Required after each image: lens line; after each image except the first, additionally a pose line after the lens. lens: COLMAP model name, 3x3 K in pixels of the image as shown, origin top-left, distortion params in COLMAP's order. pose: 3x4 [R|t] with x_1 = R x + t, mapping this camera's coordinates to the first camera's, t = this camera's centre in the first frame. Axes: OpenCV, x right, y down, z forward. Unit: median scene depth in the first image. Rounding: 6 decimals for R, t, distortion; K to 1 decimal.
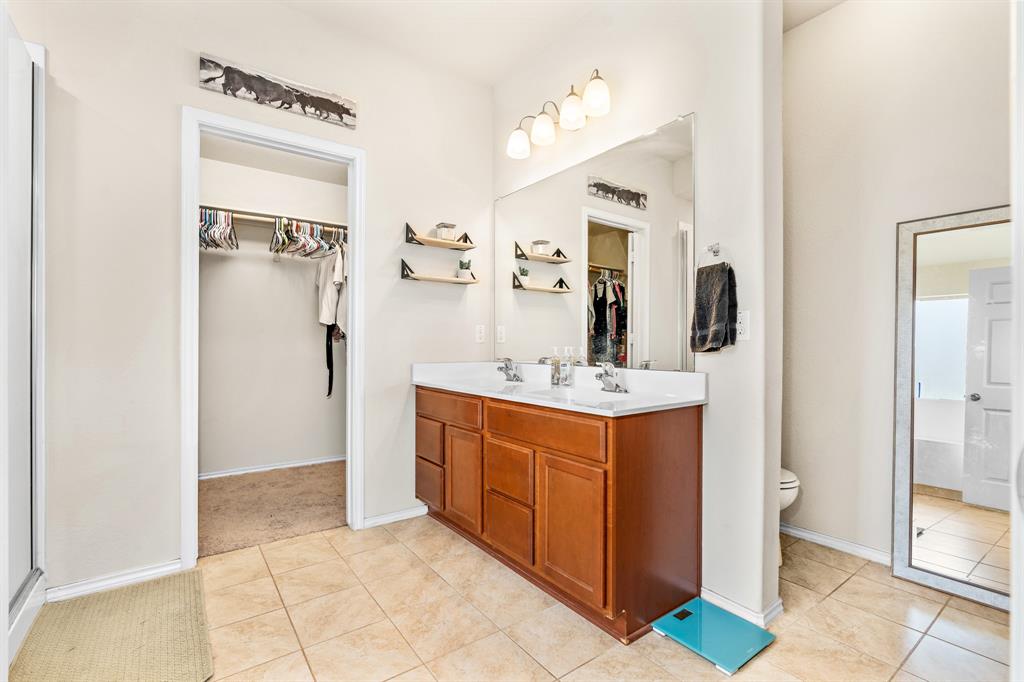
lens RADIAL K [[464.7, 0, 508.9], [0, 464.7, 344.0], [0, 0, 1]] dist [-0.003463, 0.001171]
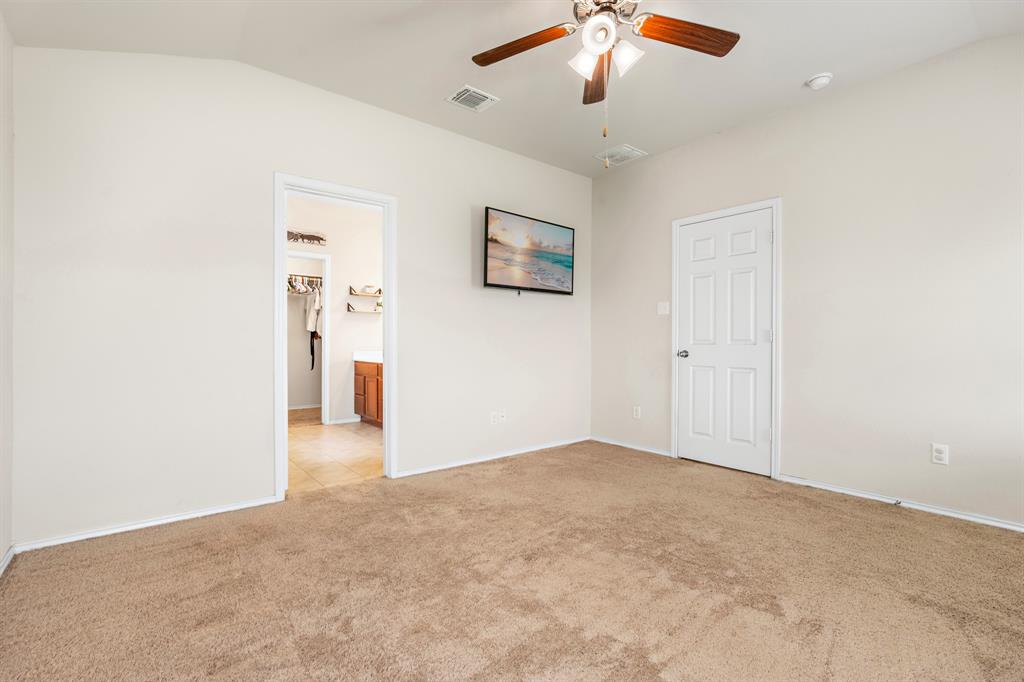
lens RADIAL K [[464.7, 0, 509.2], [0, 464.7, 344.0], [0, 0, 1]] dist [-0.003463, 0.001171]
pose [[0.998864, 0.001141, 0.047643, 0.407997], [-0.001370, 0.999988, 0.004790, -0.001031], [-0.047637, -0.004850, 0.998853, -1.170089]]
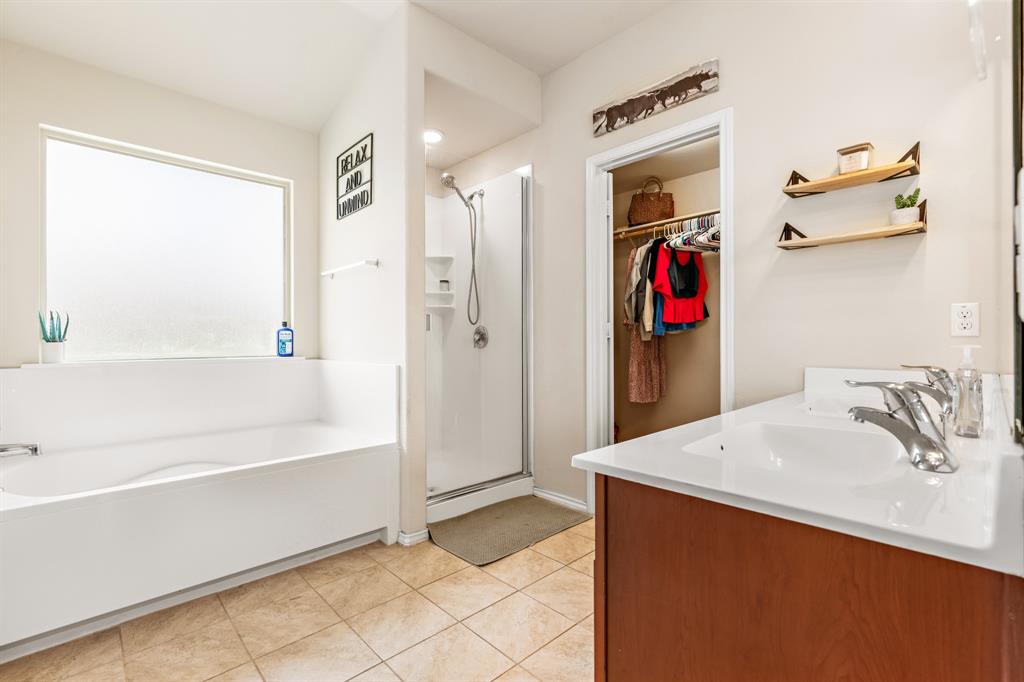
lens RADIAL K [[464.7, 0, 506.0], [0, 464.7, 334.2], [0, 0, 1]] dist [-0.003463, 0.001171]
pose [[0.112002, -0.012052, -0.993635, 0.432077], [-0.000517, 0.999926, -0.012187, 0.001715], [0.993708, 0.001878, 0.111988, 0.468080]]
